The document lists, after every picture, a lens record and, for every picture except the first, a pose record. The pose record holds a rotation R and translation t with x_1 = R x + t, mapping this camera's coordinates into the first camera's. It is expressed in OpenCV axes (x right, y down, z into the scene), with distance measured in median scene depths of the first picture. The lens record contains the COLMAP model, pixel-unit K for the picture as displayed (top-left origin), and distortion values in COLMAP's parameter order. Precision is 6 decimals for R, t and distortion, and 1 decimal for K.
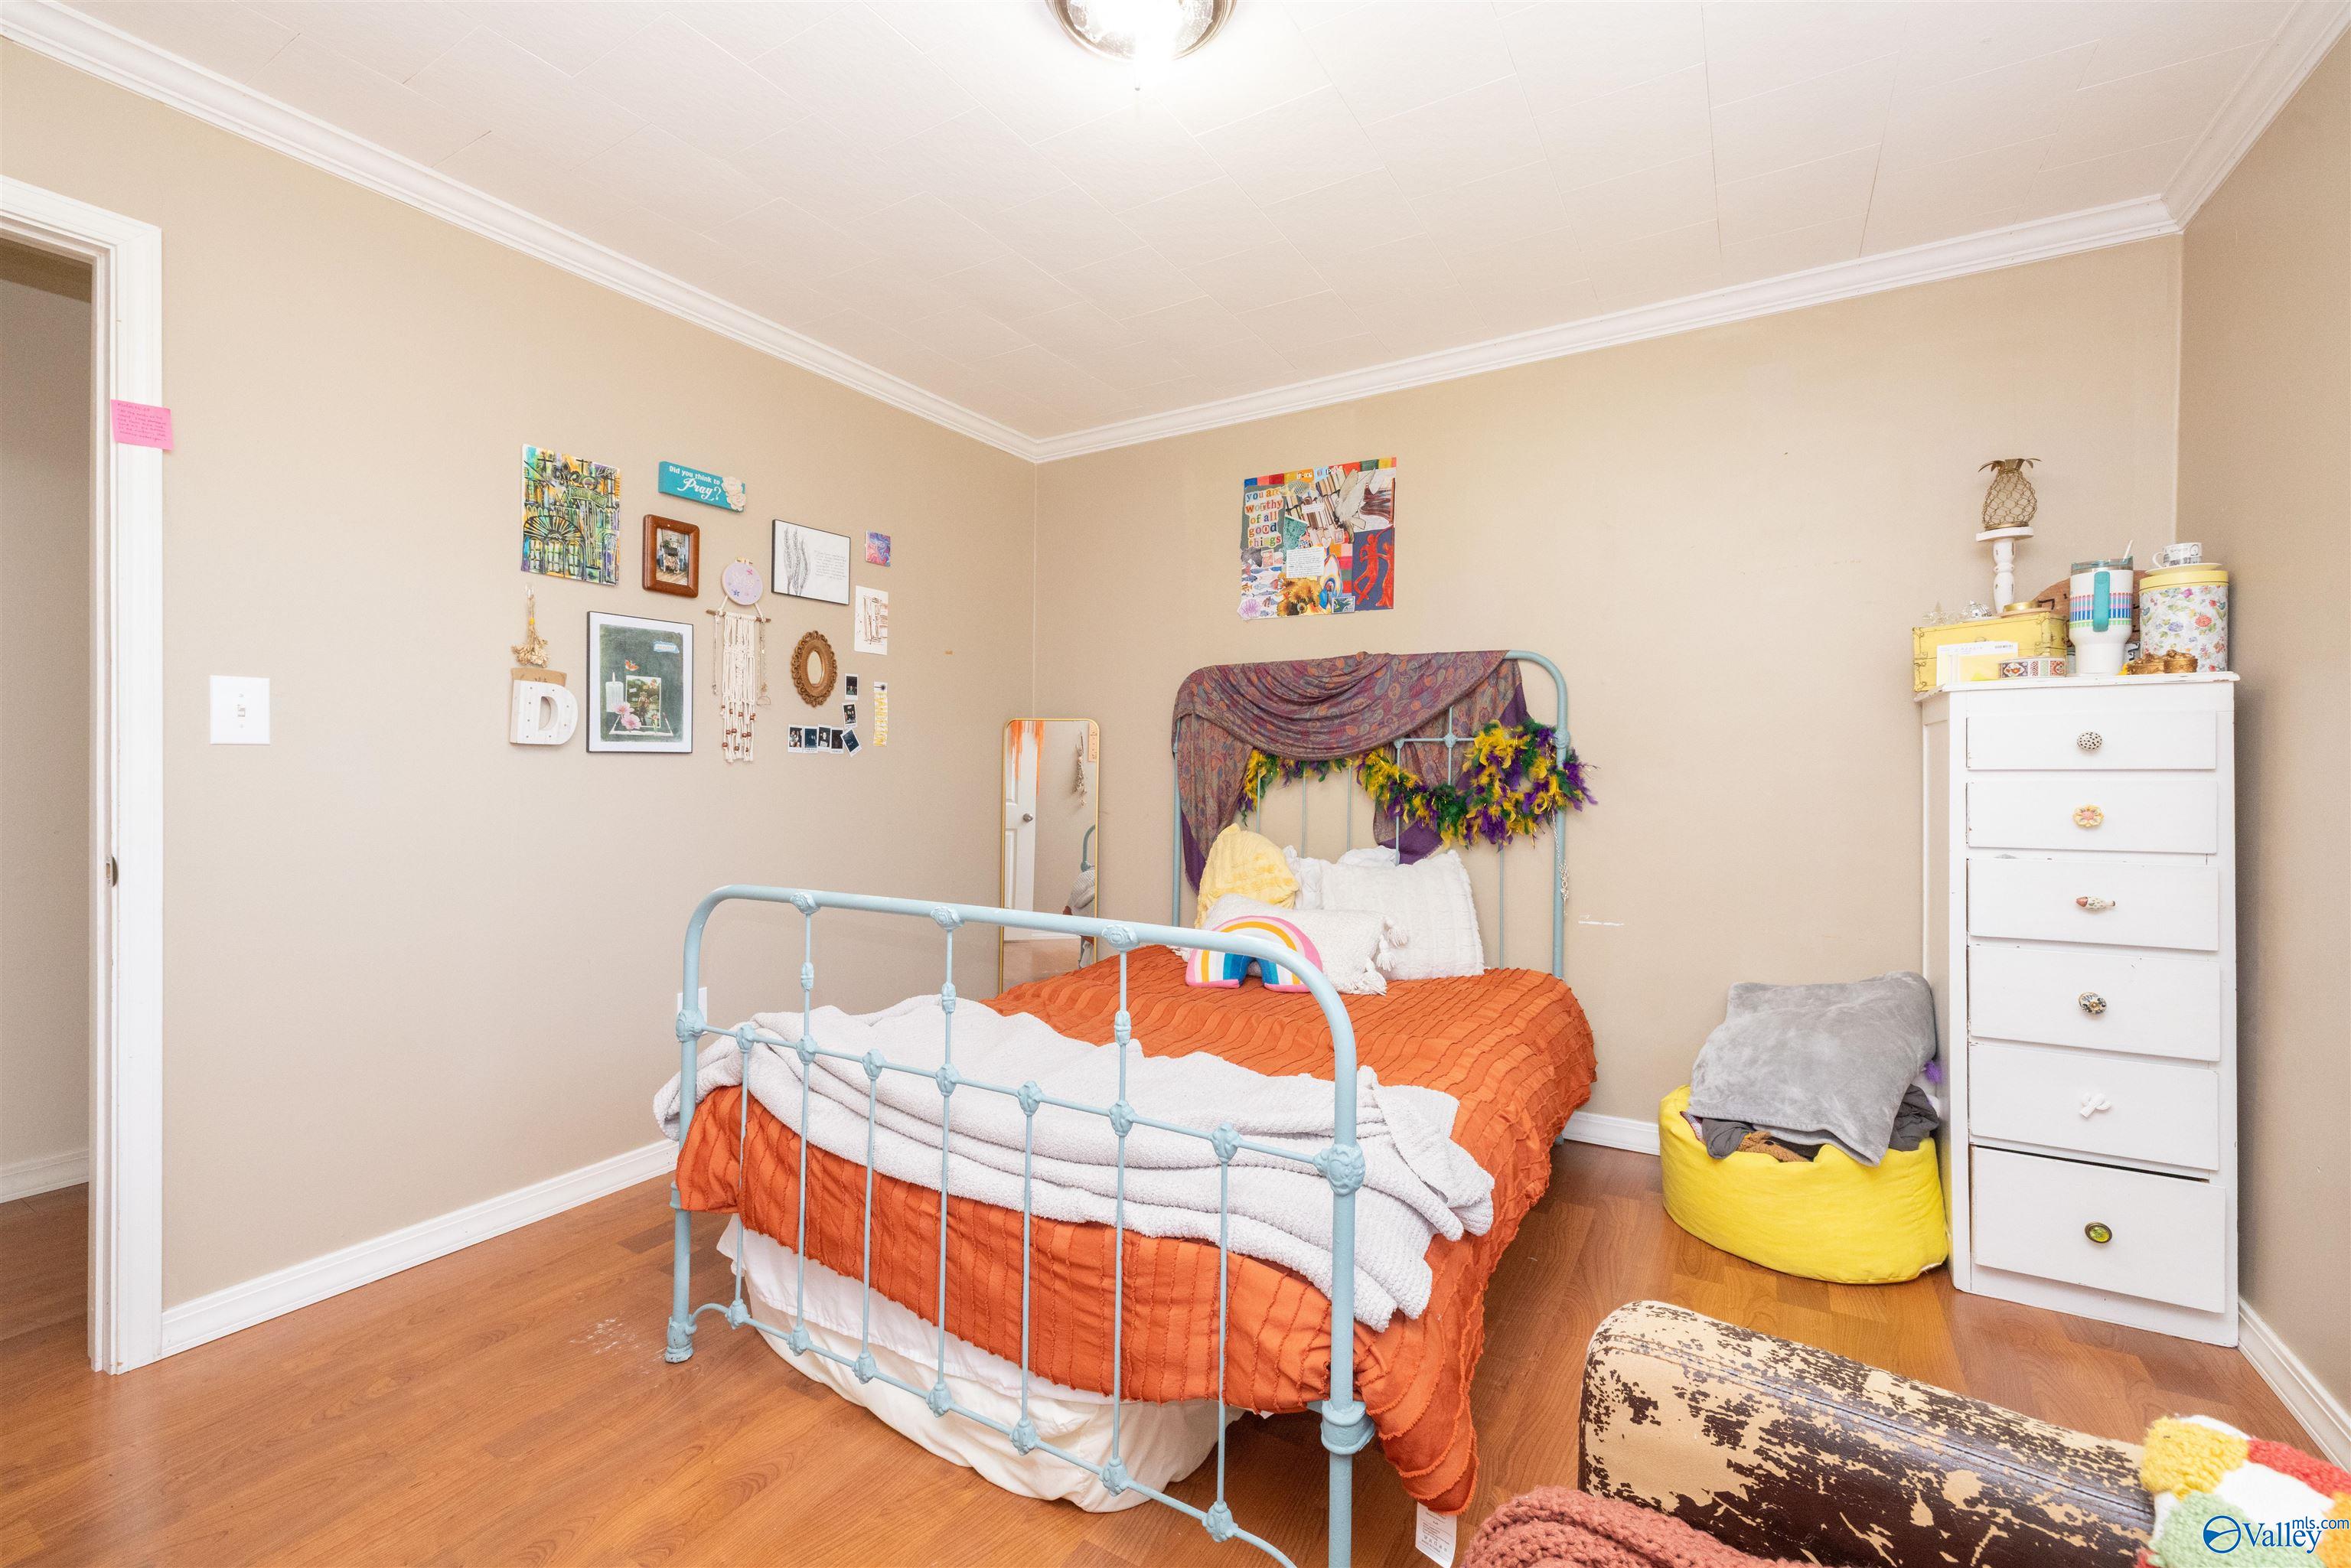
lens RADIAL K [[982.2, 0, 1164.5], [0, 982.2, 771.0], [0, 0, 1]] dist [-0.001595, 0.000988]
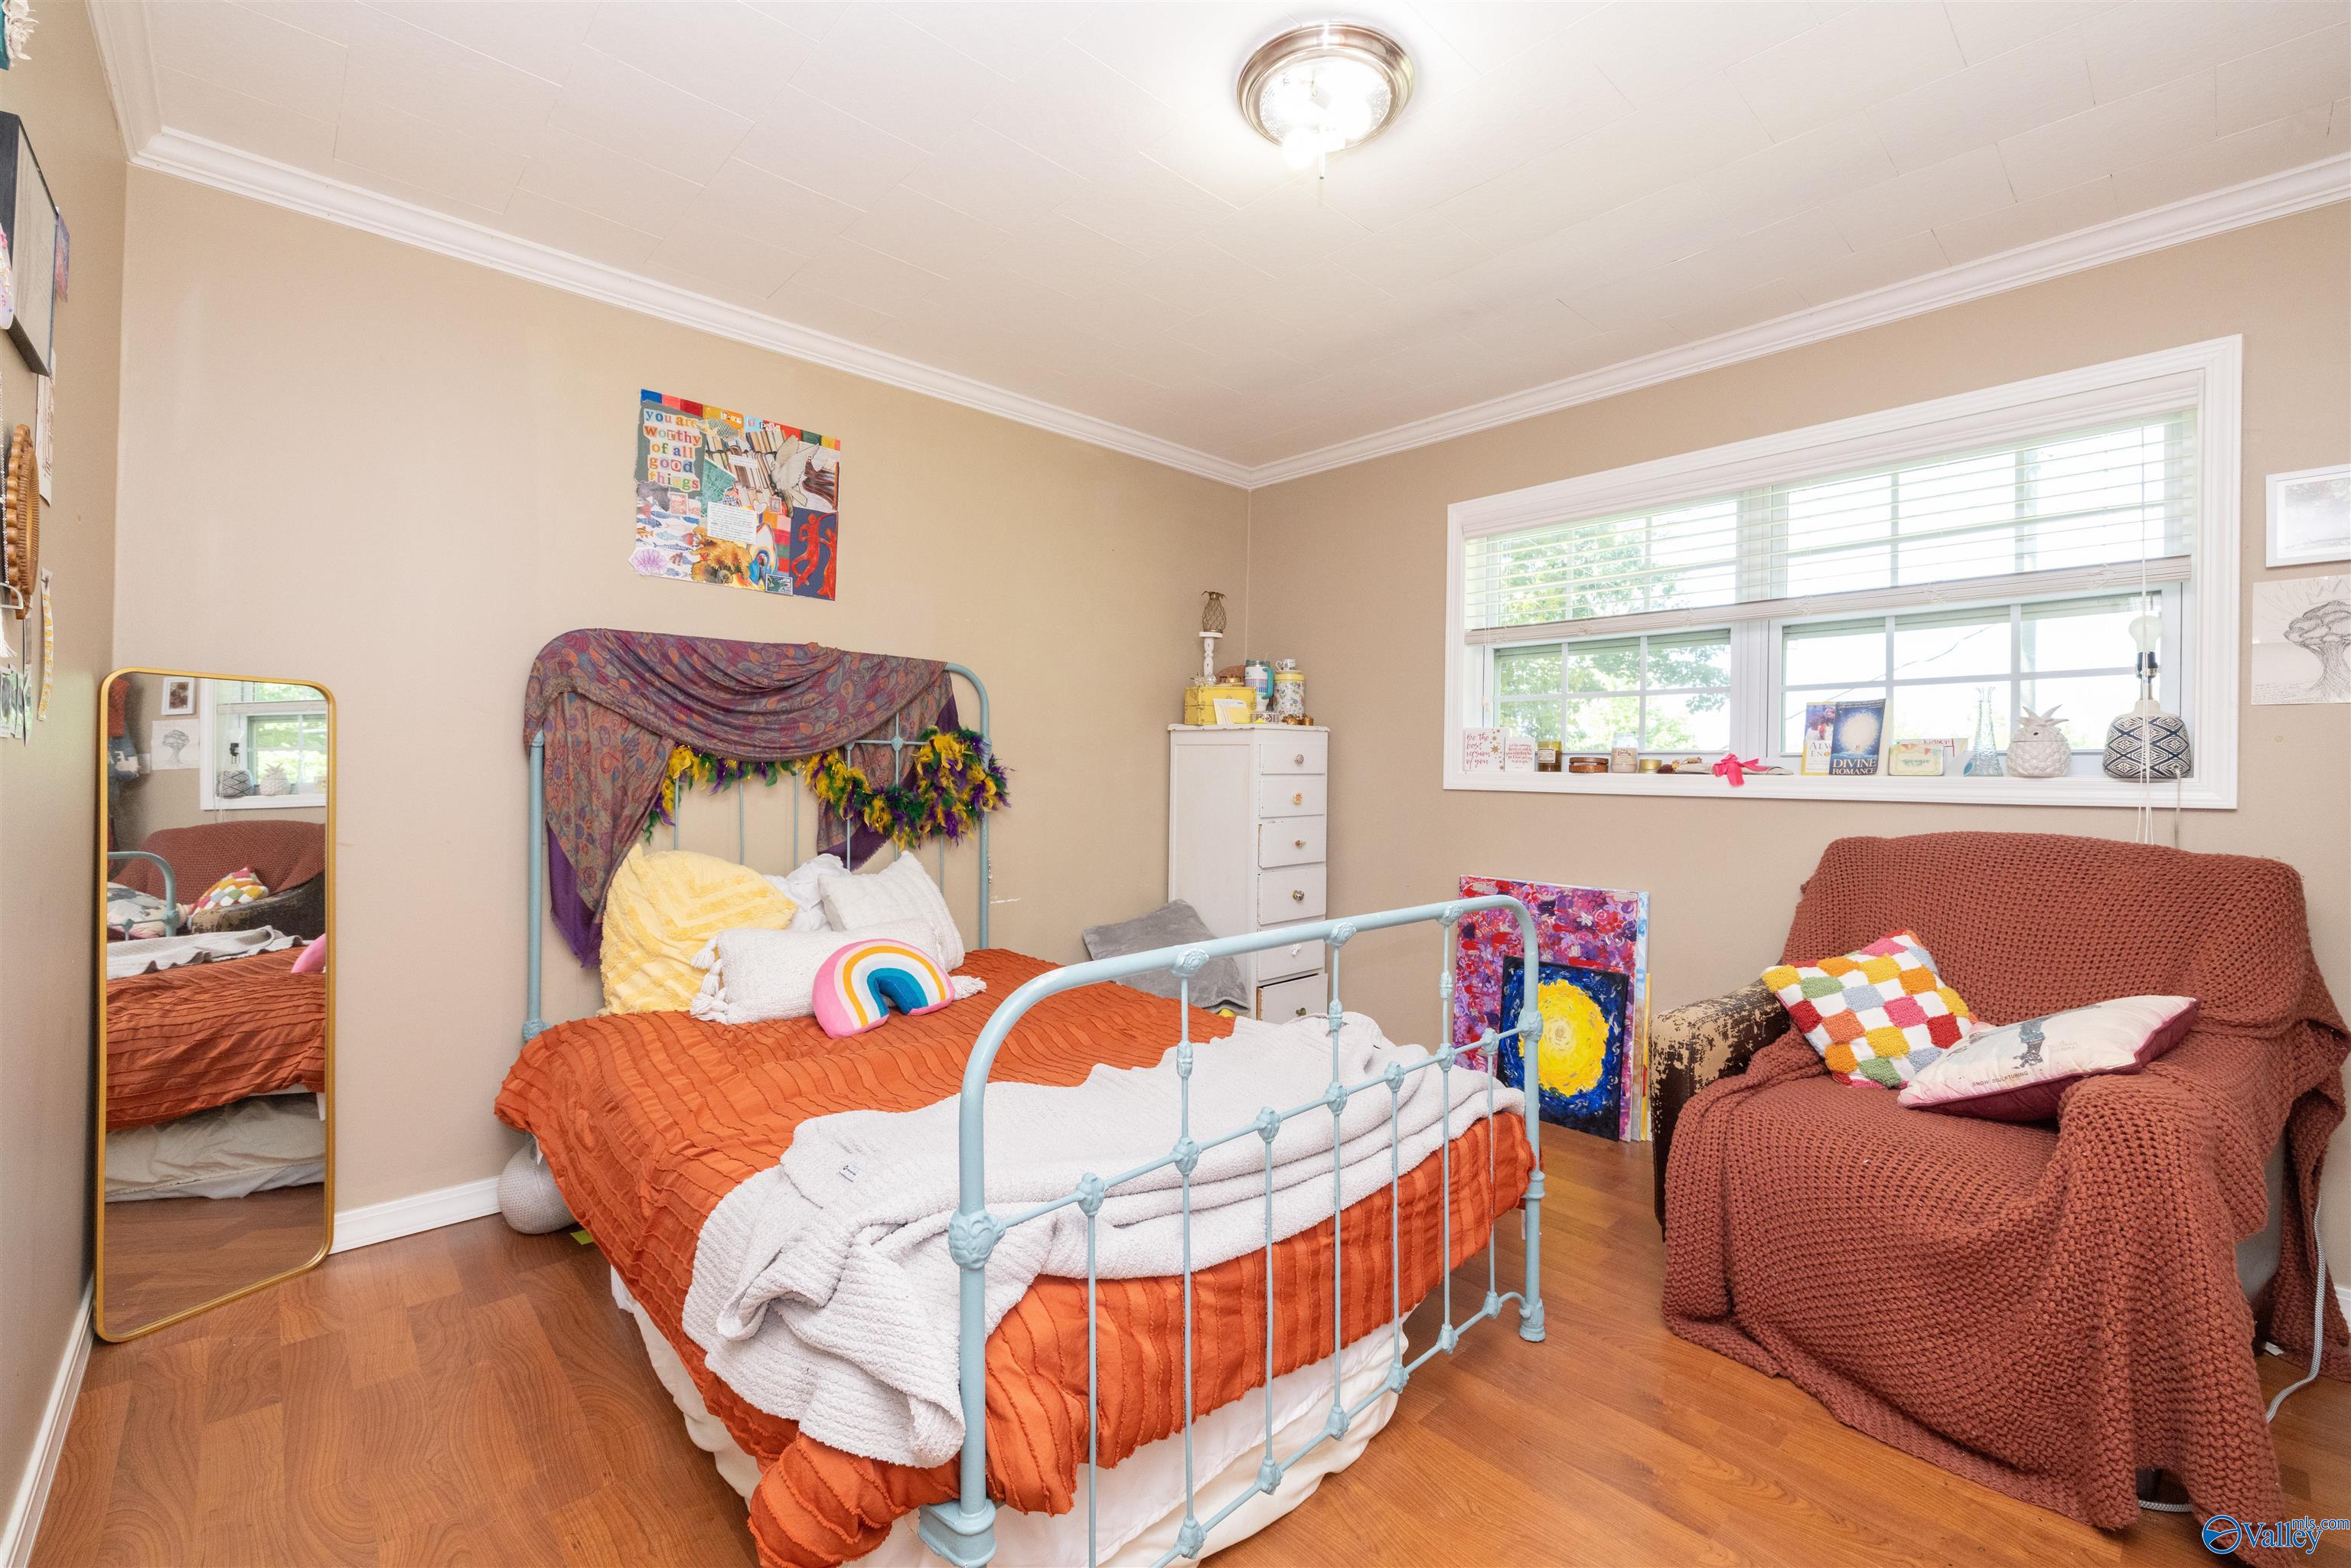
lens RADIAL K [[982.2, 0, 1176.8], [0, 982.2, 773.5], [0, 0, 1]] dist [-0.001595, 0.000988]
pose [[0.266362, -0.004897, 0.963861, -0.578983], [-0.006136, 0.999958, 0.006776, -0.008174], [-0.963853, -0.007719, 0.266321, 0.427051]]
